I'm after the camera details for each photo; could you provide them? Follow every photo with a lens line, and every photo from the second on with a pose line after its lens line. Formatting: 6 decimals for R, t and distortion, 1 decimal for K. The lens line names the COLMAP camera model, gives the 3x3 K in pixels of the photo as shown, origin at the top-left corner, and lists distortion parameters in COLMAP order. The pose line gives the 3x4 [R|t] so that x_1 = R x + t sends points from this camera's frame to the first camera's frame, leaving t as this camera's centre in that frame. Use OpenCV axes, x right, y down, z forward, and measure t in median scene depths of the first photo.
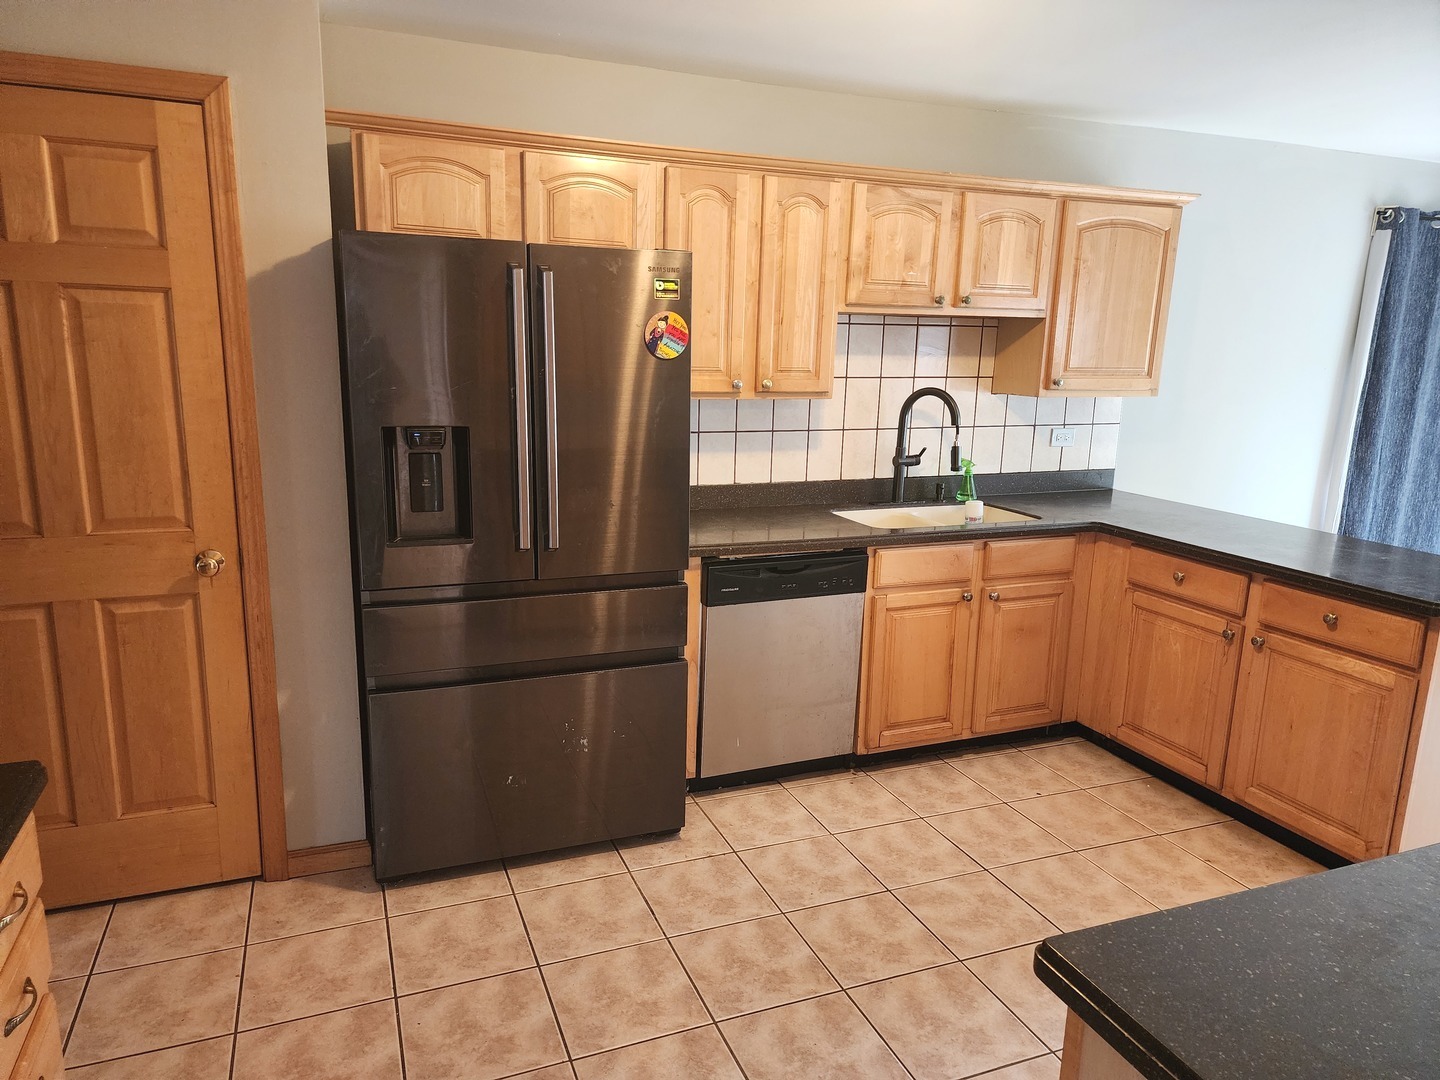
lens RADIAL K [[964.6, 0, 712.4], [0, 964.6, 542.2], [0, 0, 1]] dist [0.075201, -0.060199]
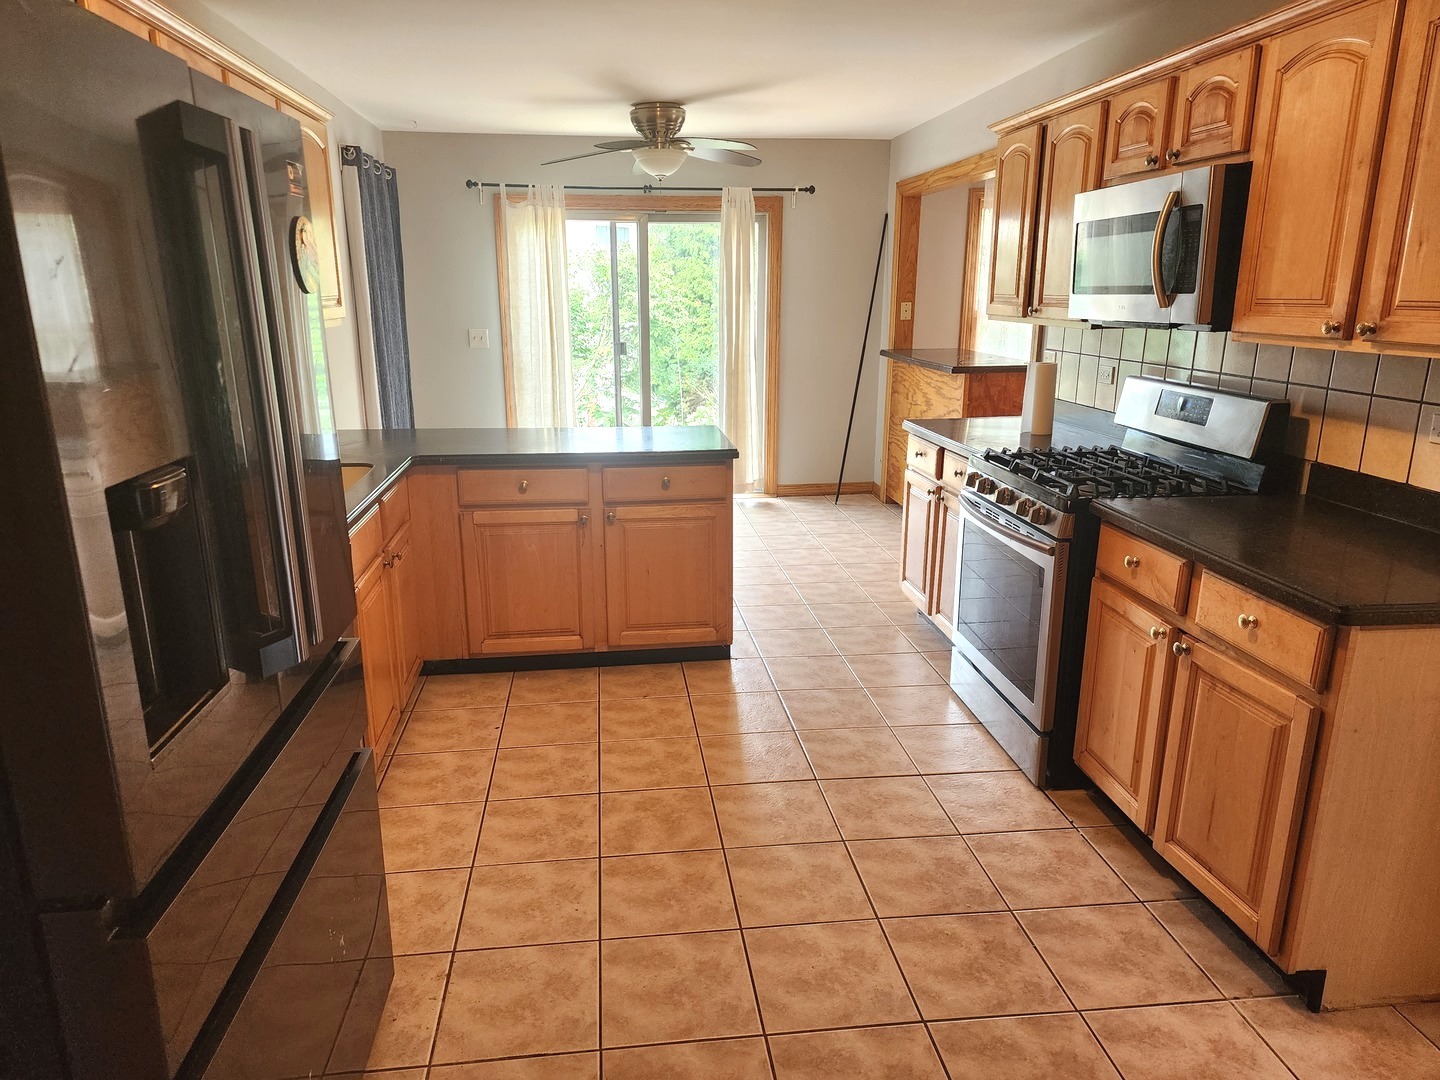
lens RADIAL K [[964.6, 0, 712.4], [0, 964.6, 542.2], [0, 0, 1]] dist [0.075201, -0.060199]
pose [[0.257282, -0.278934, 0.925204, -0.503055], [0.204204, 0.951507, 0.230078, -0.113119], [-0.944514, 0.129735, 0.301765, 0.492578]]
